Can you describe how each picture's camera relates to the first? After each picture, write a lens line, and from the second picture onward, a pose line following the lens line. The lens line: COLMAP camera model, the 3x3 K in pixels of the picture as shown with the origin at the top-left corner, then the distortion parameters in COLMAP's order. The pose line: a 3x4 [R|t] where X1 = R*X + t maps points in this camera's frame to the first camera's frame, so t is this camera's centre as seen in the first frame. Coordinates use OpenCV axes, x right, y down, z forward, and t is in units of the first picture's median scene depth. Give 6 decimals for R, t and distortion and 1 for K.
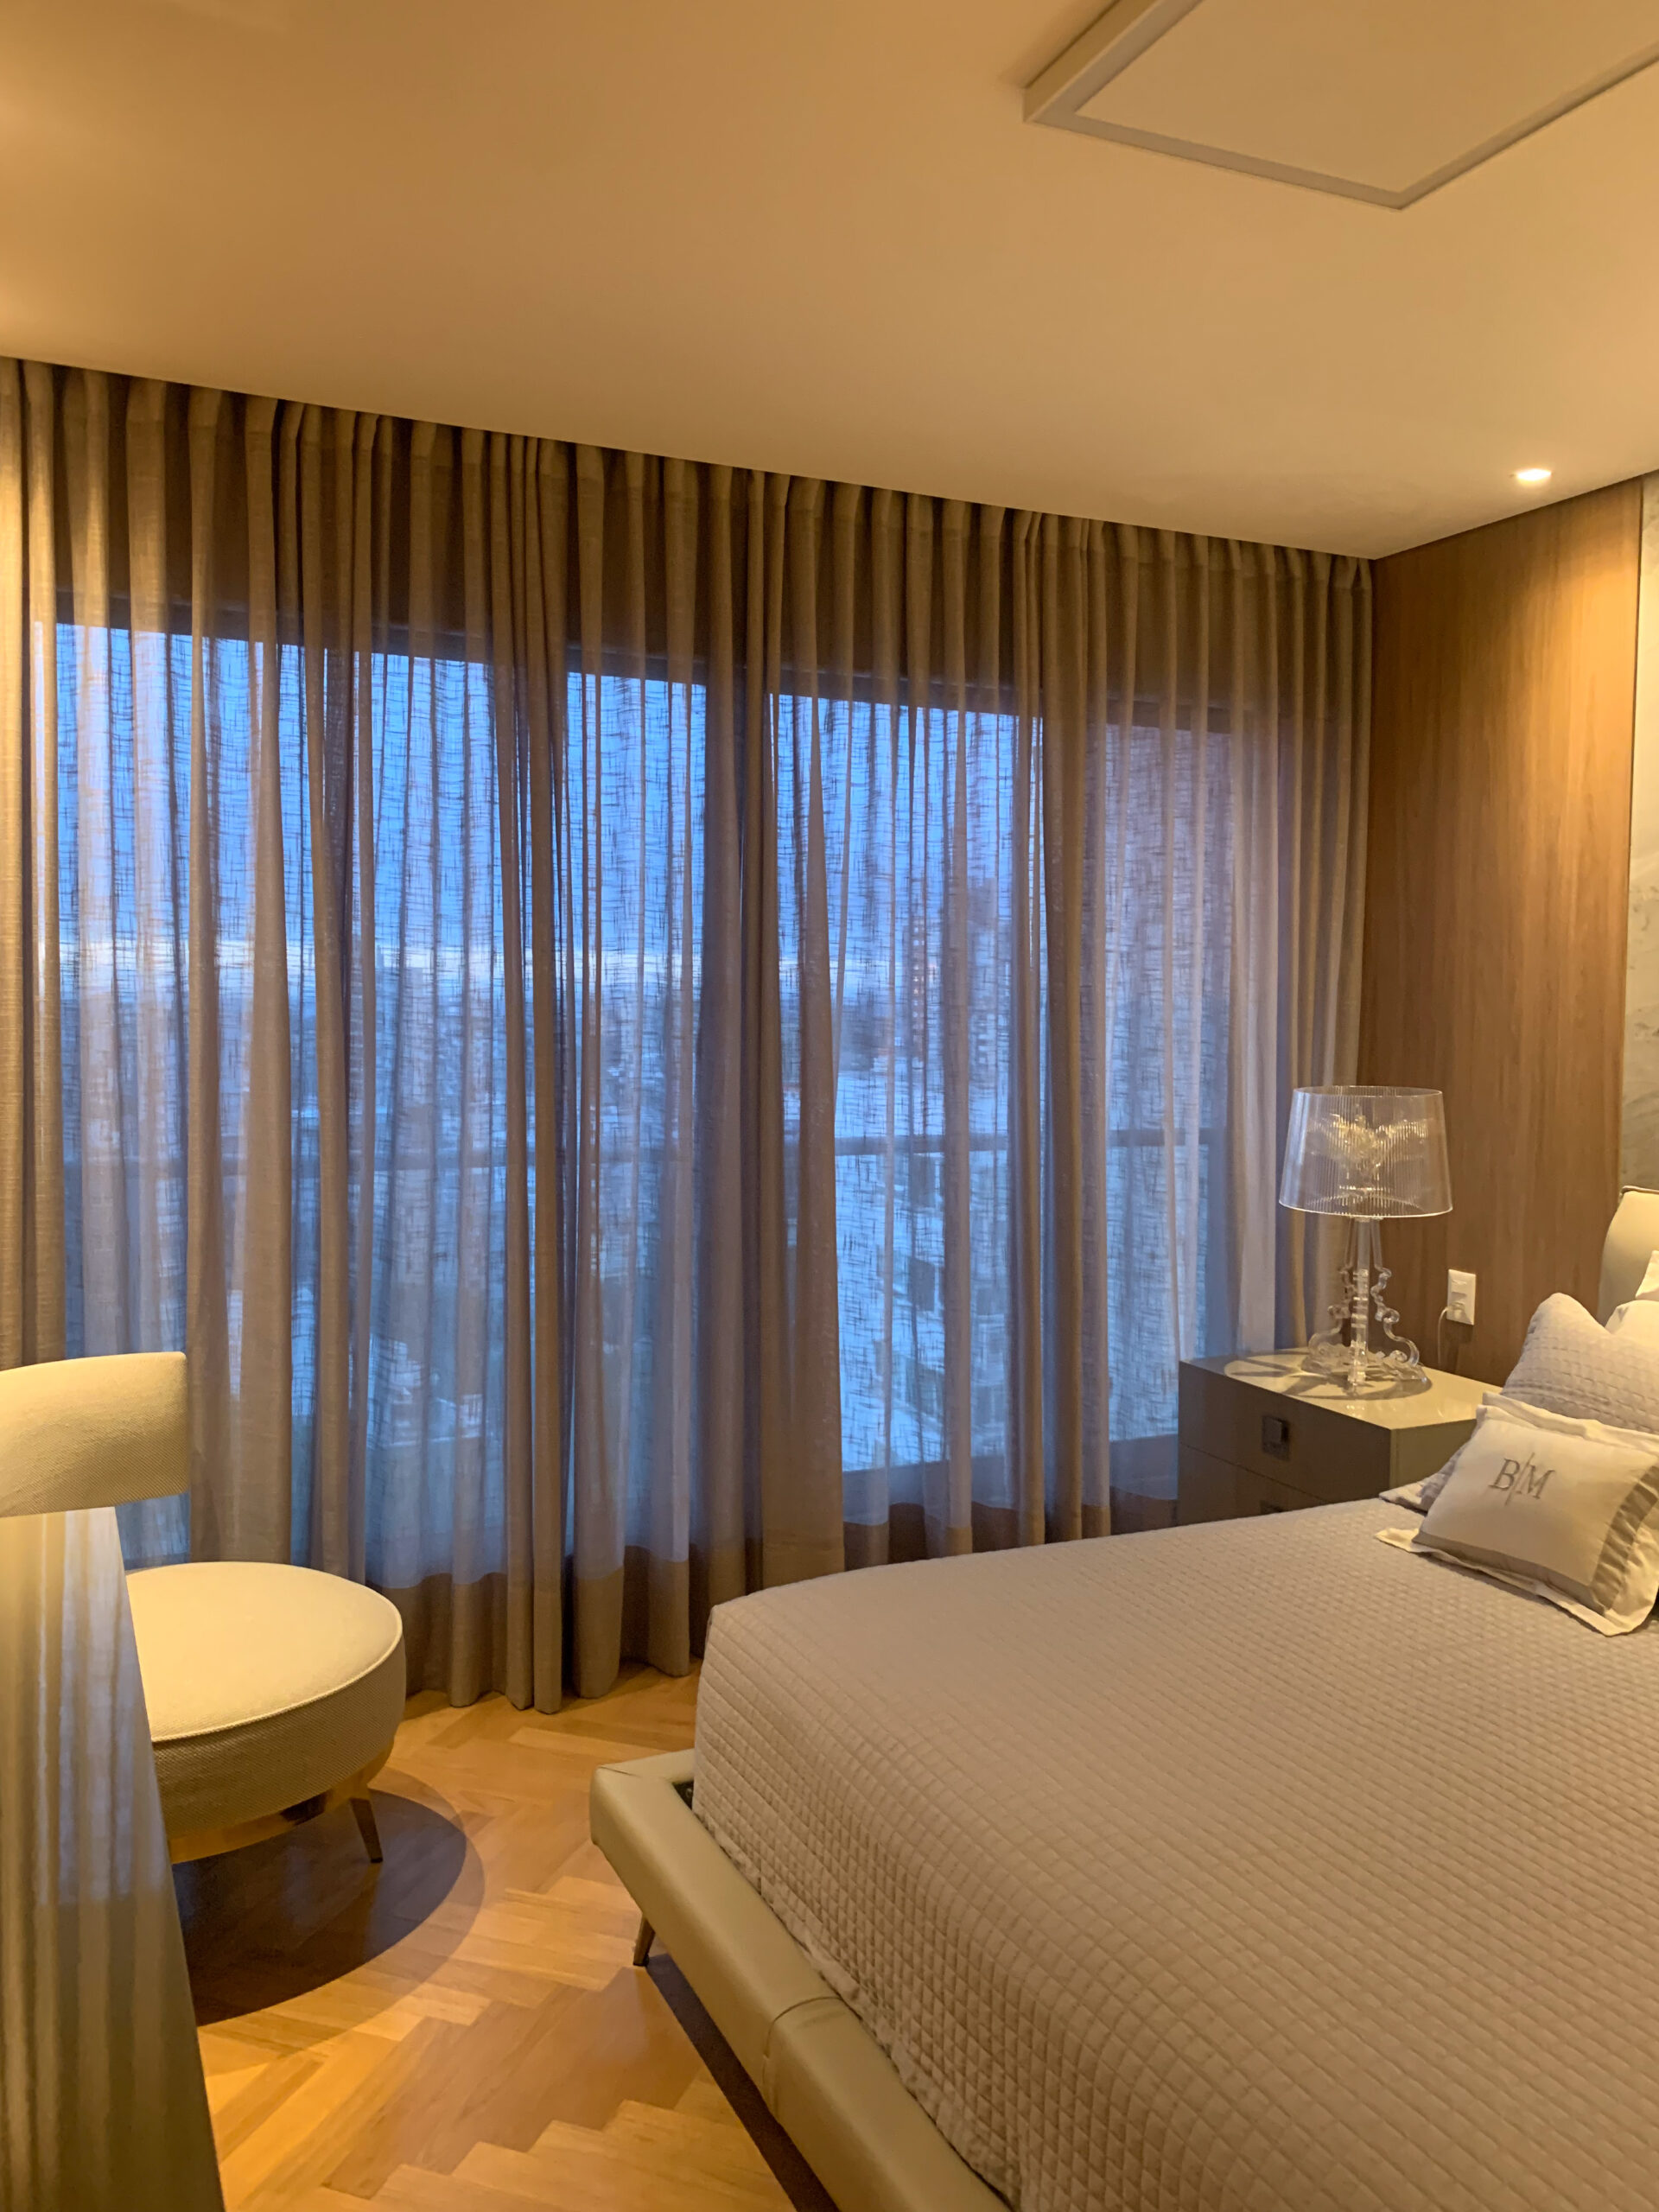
lens RADIAL K [[1726.9, 0, 824.4], [0, 1726.9, 1182.4], [0, 0, 1]] dist [0.027180, -0.050801]
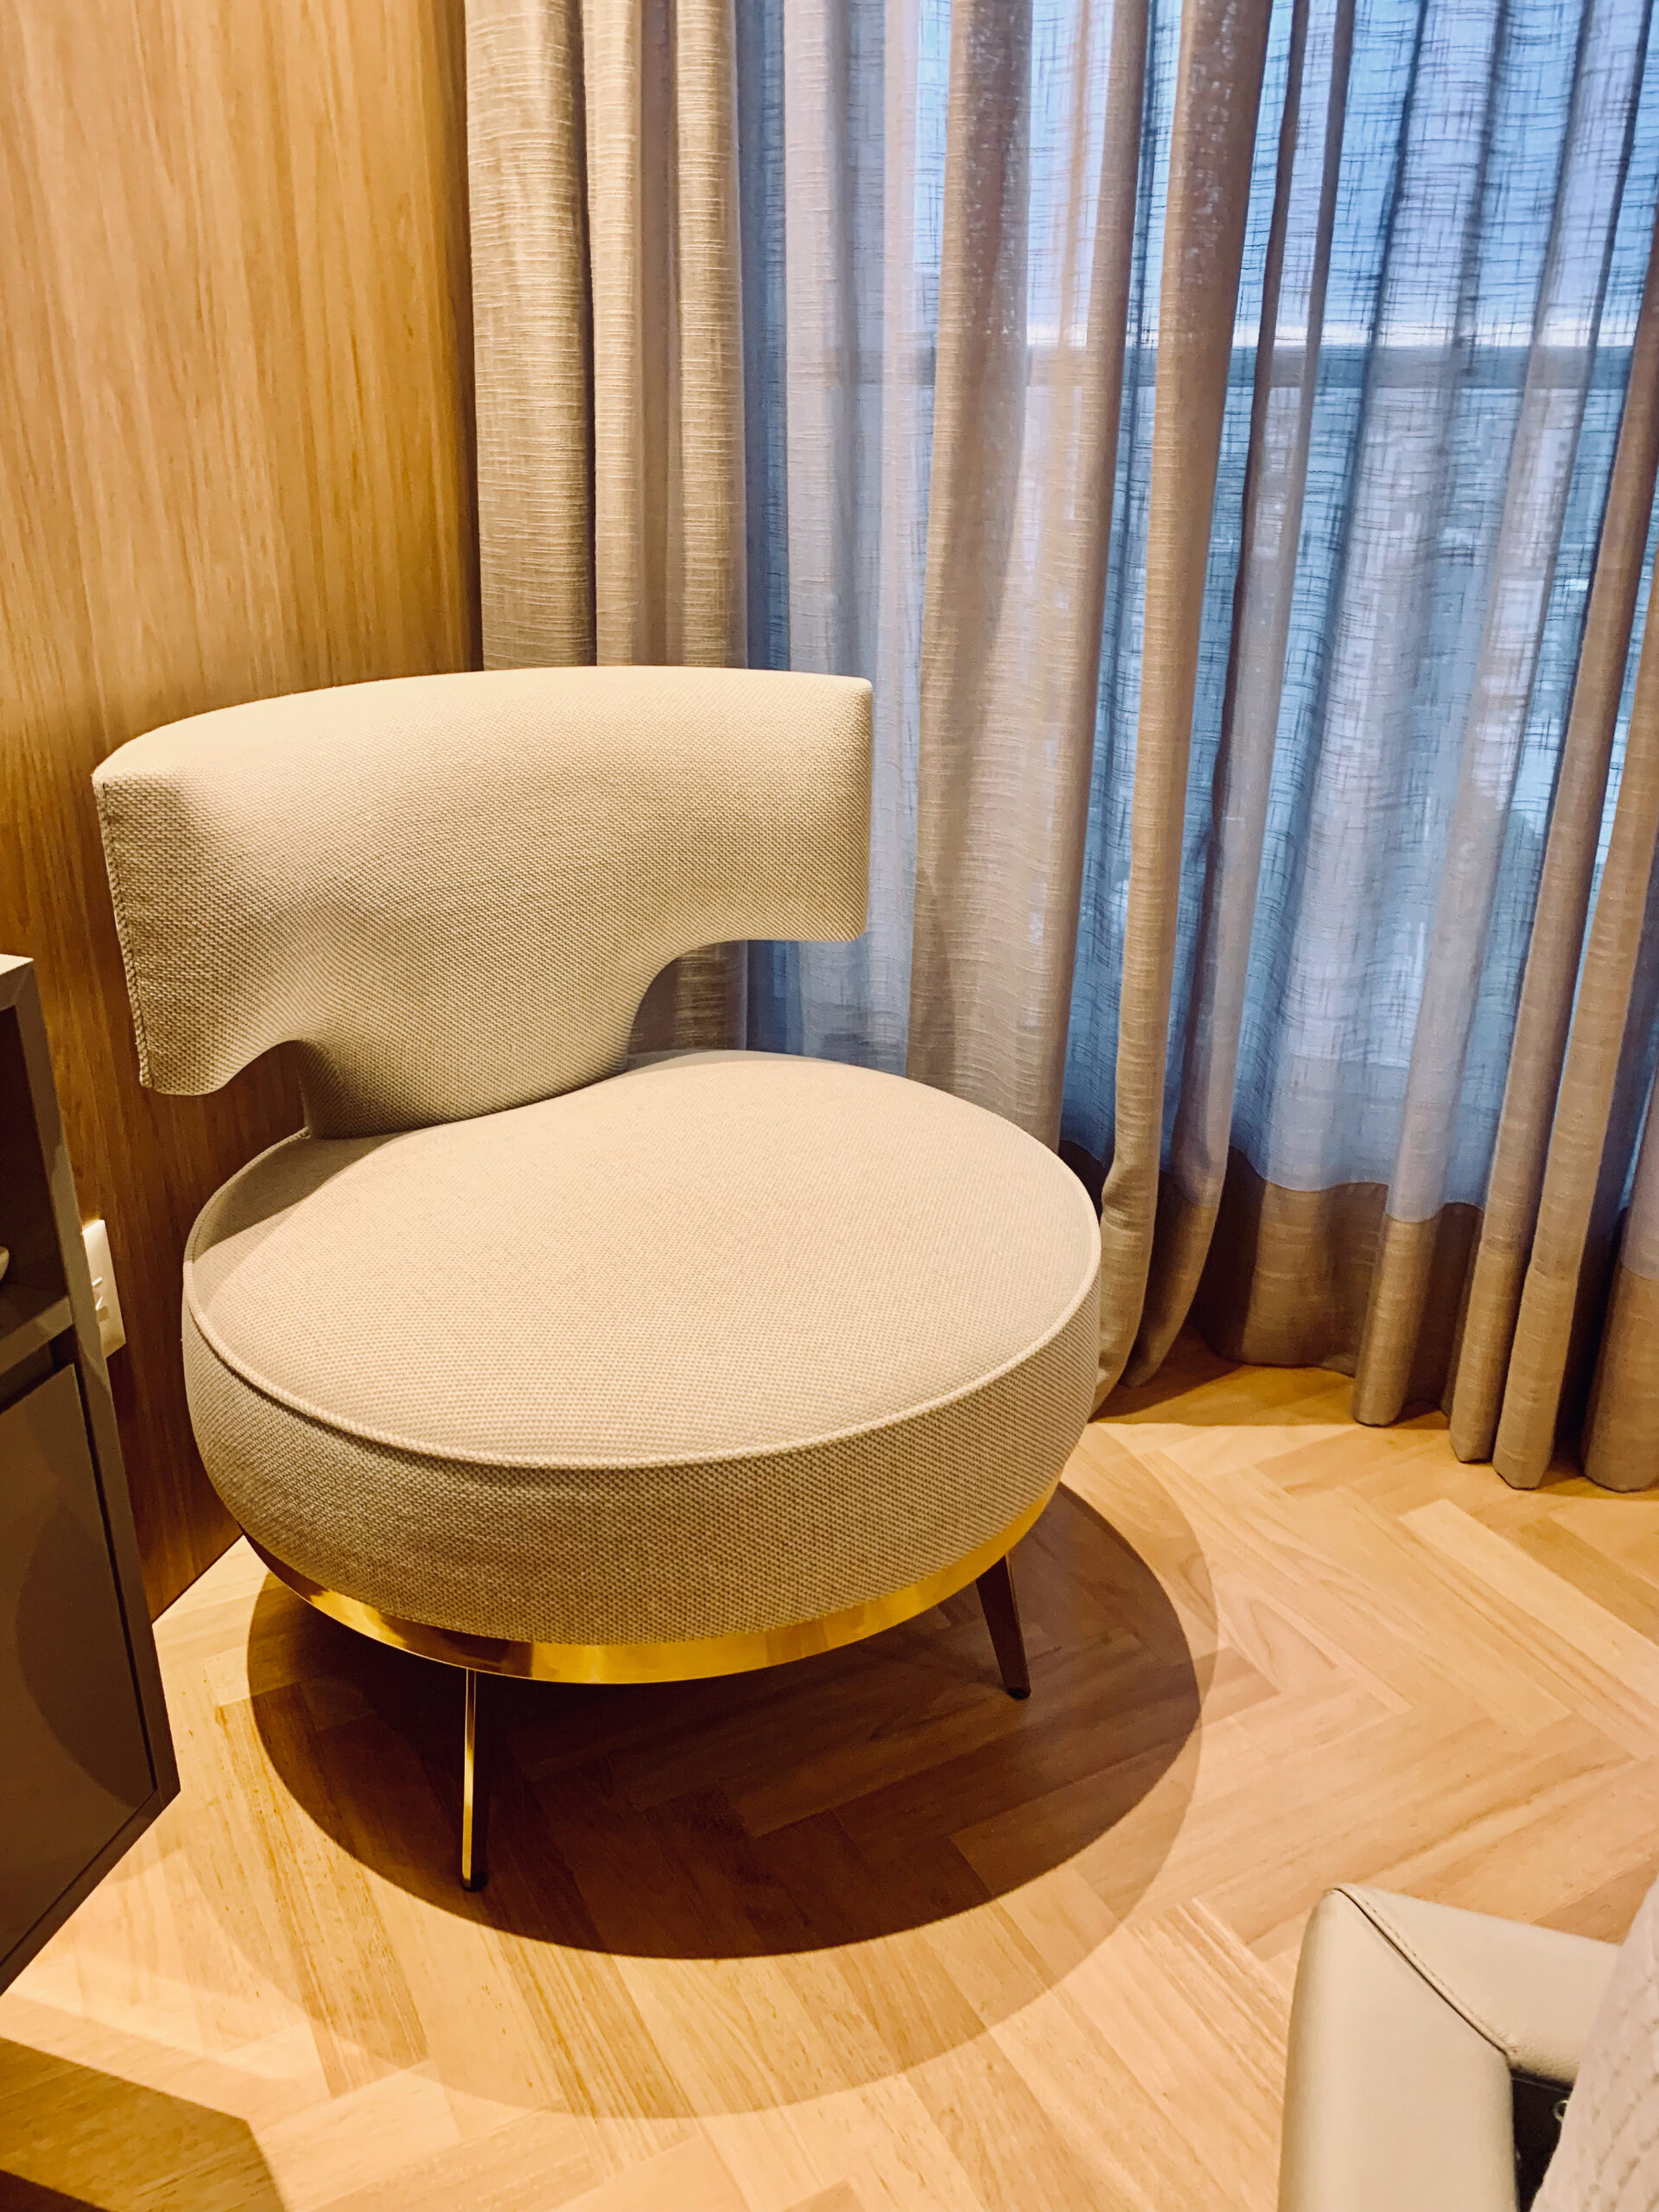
lens RADIAL K [[1726.9, 0, 824.4], [0, 1726.9, 1182.4], [0, 0, 1]] dist [0.027180, -0.050801]
pose [[0.755003, 0.255737, -0.603795, -0.011908], [-0.076738, 0.948944, 0.305969, 0.040350], [0.651215, -0.184674, 0.736080, 0.276460]]
